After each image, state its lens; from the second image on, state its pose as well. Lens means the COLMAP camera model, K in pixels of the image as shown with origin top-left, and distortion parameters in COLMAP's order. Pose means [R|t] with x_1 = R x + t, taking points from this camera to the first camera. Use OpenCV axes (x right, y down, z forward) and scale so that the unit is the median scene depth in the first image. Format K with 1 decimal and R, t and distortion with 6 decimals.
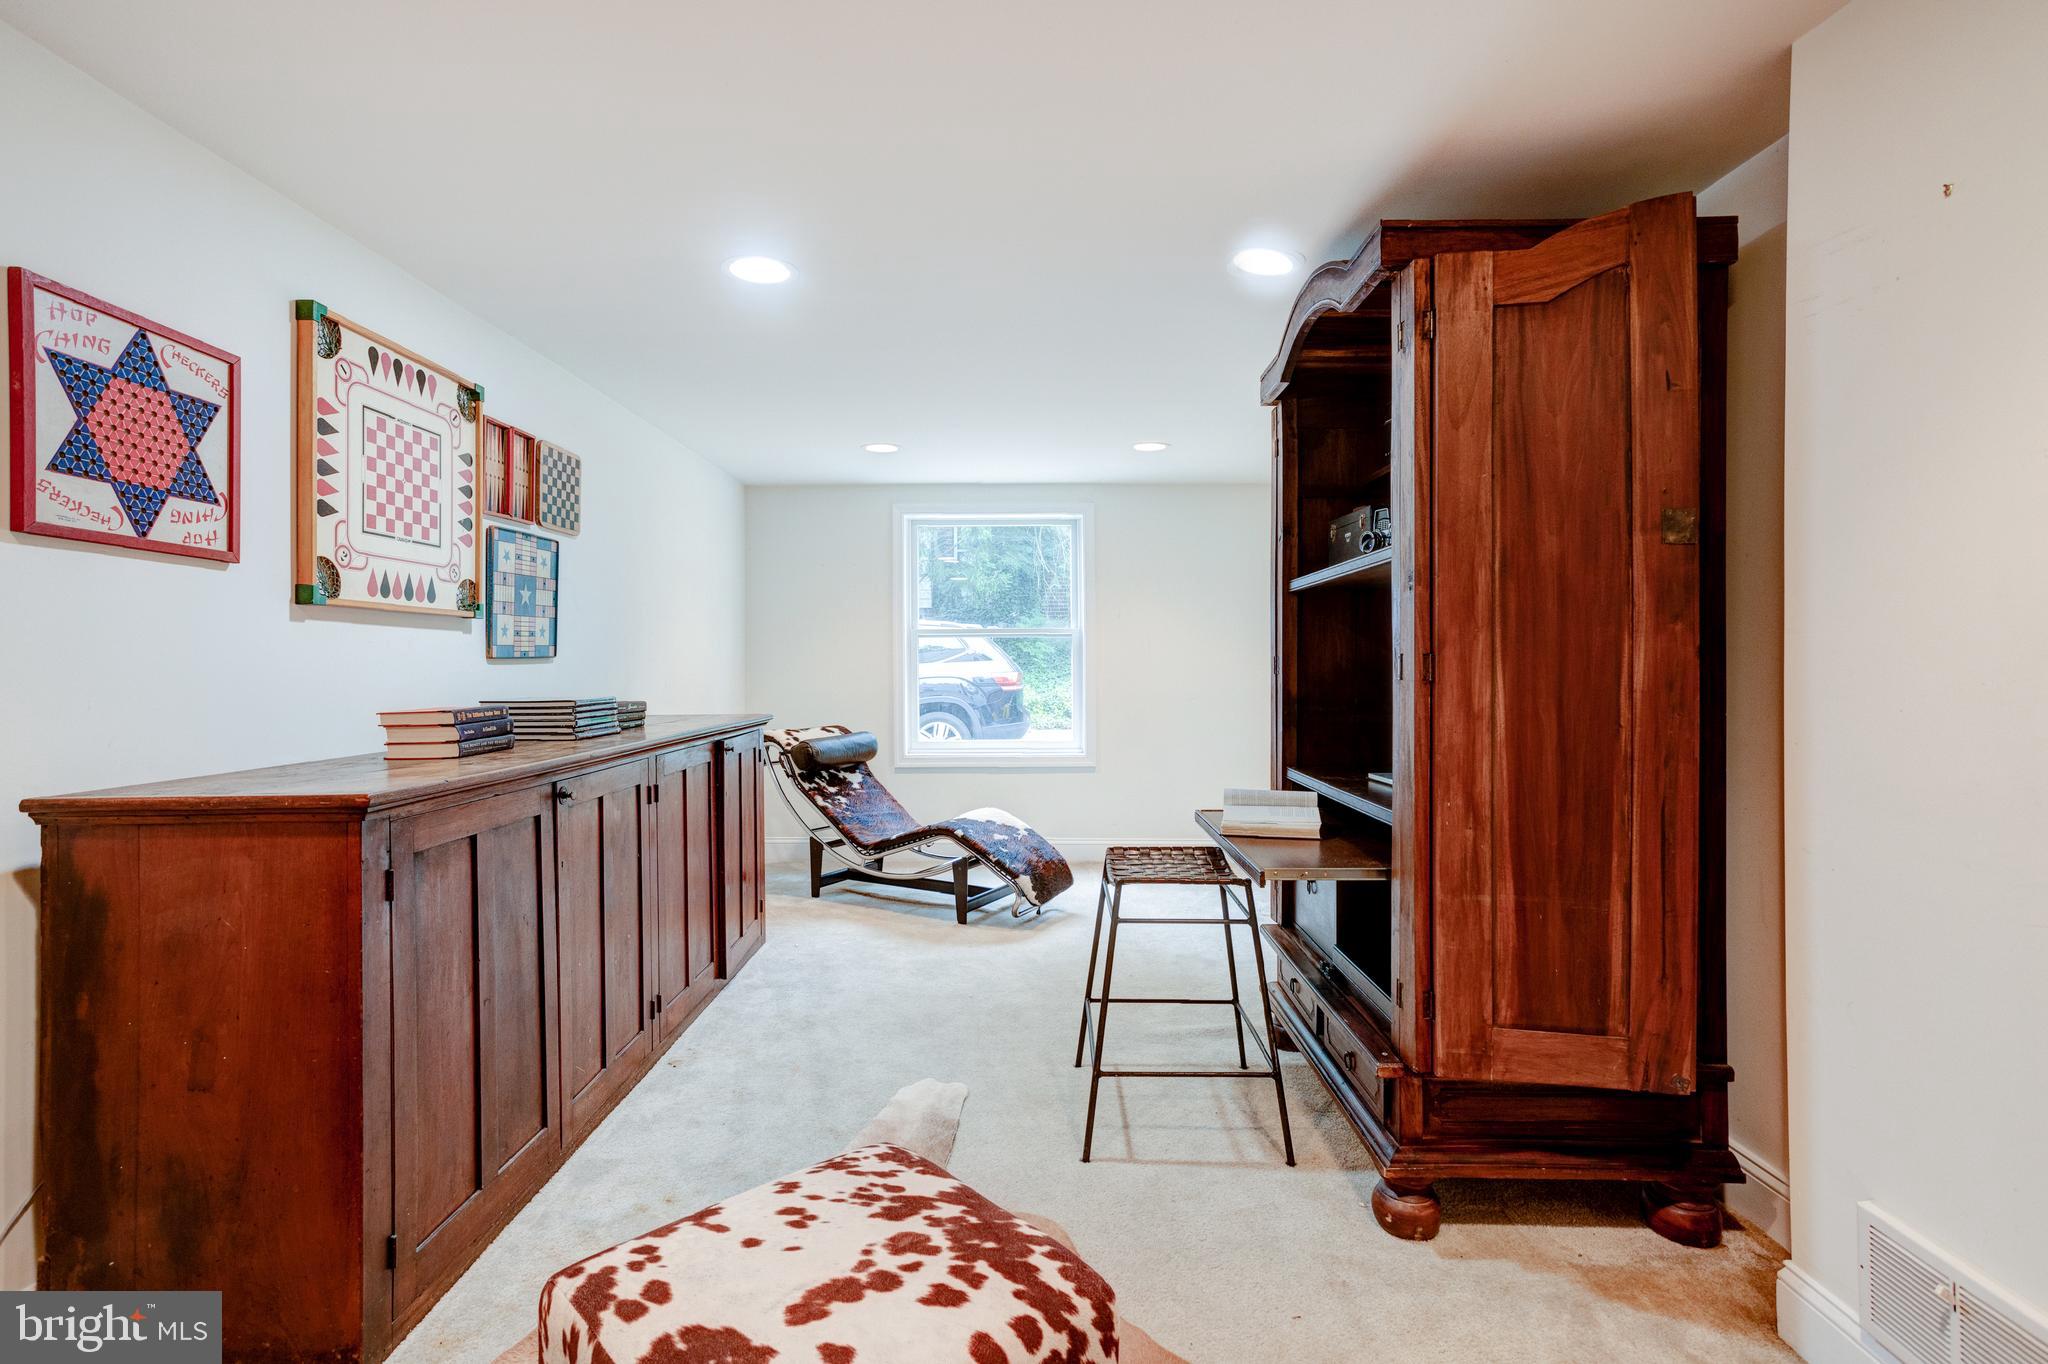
lens RADIAL K [[984.7, 0, 1019.4], [0, 984.7, 664.9], [0, 0, 1]] dist [-0.031143, 0.037822]
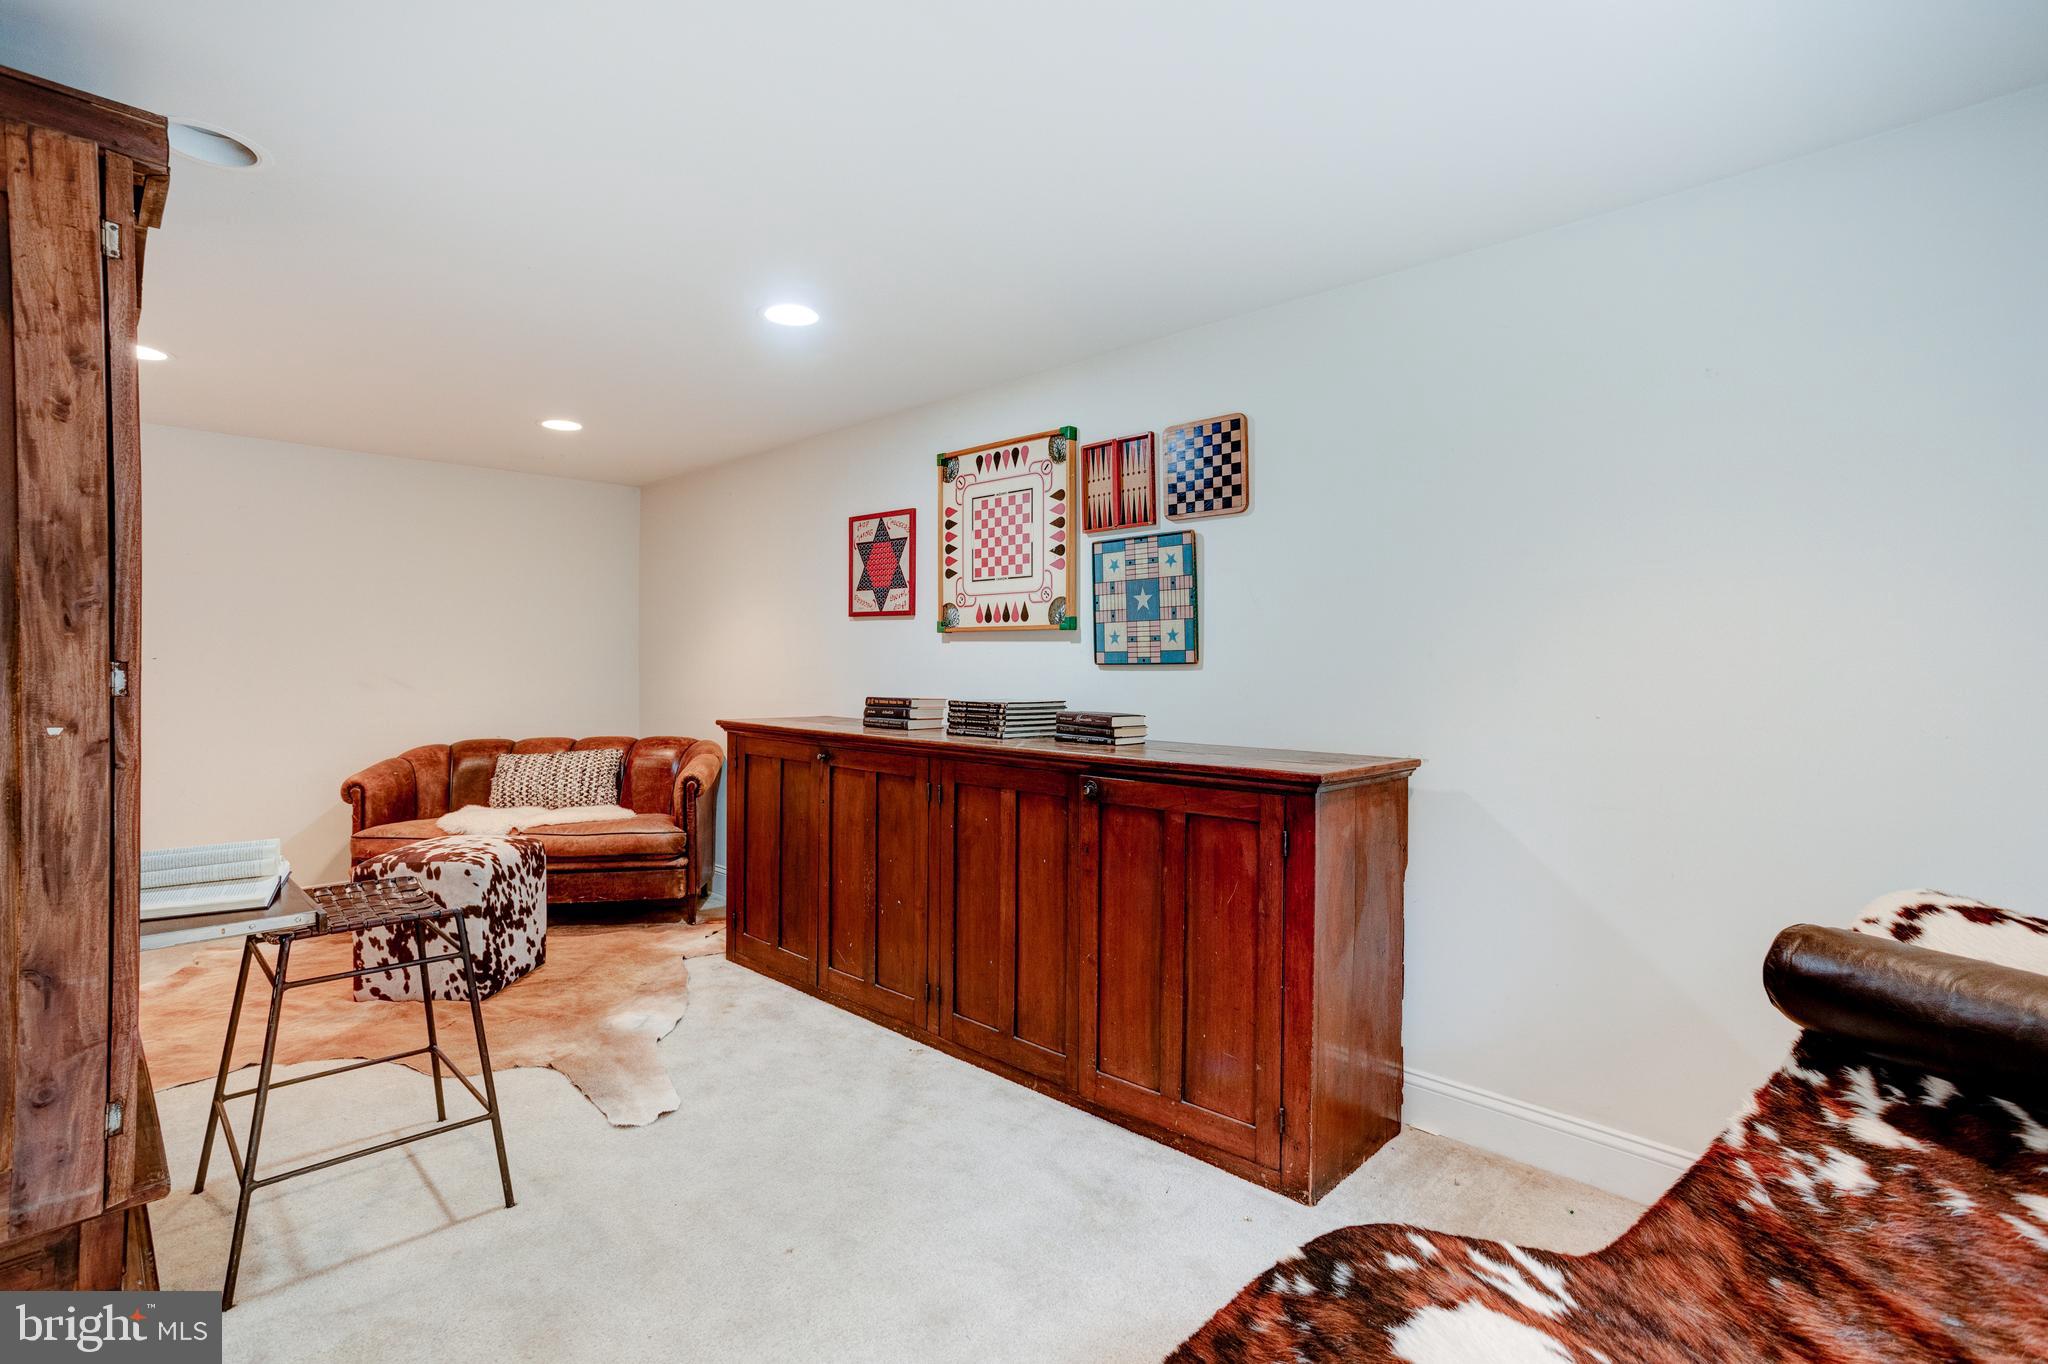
lens RADIAL K [[984.7, 0, 1019.4], [0, 984.7, 664.9], [0, 0, 1]] dist [-0.031143, 0.037822]
pose [[-0.696219, -0.000402, -0.717829, 0.356314], [-0.004732, 0.999981, 0.004030, -0.011879], [0.717814, 0.006203, -0.696208, 2.004066]]
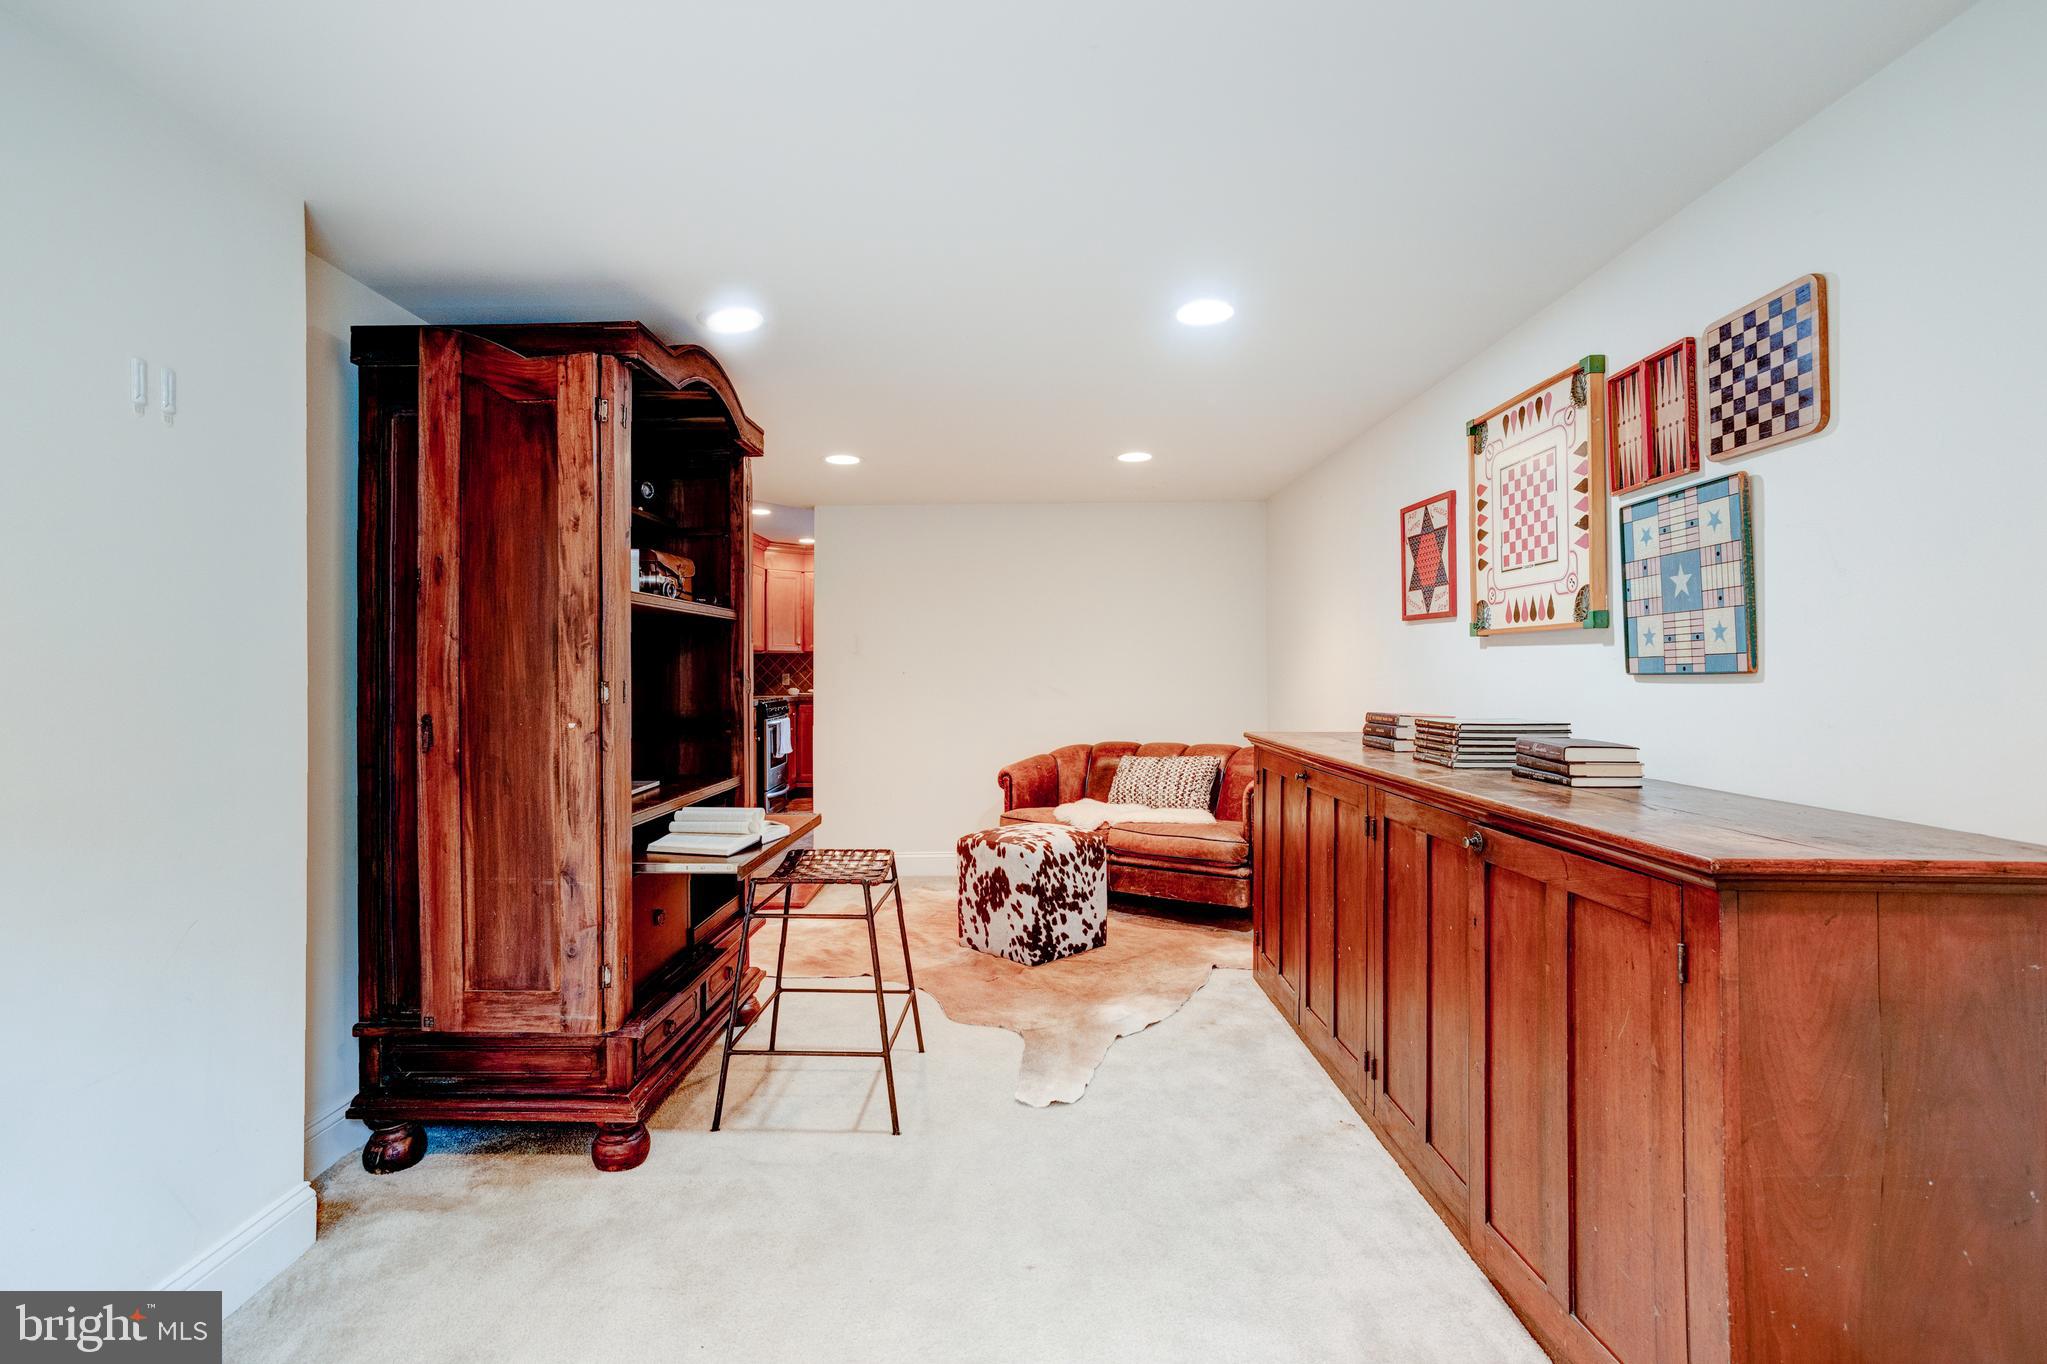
lens RADIAL K [[982.3, 0, 1016.9], [0, 982.3, 669.2], [0, 0, 1]] dist [-0.026349, 0.039176]
pose [[-0.999960, 0.007682, -0.004477, -0.051602], [0.007684, 0.999970, -0.000304, -0.016932], [0.004475, -0.000338, -0.999990, 2.107354]]
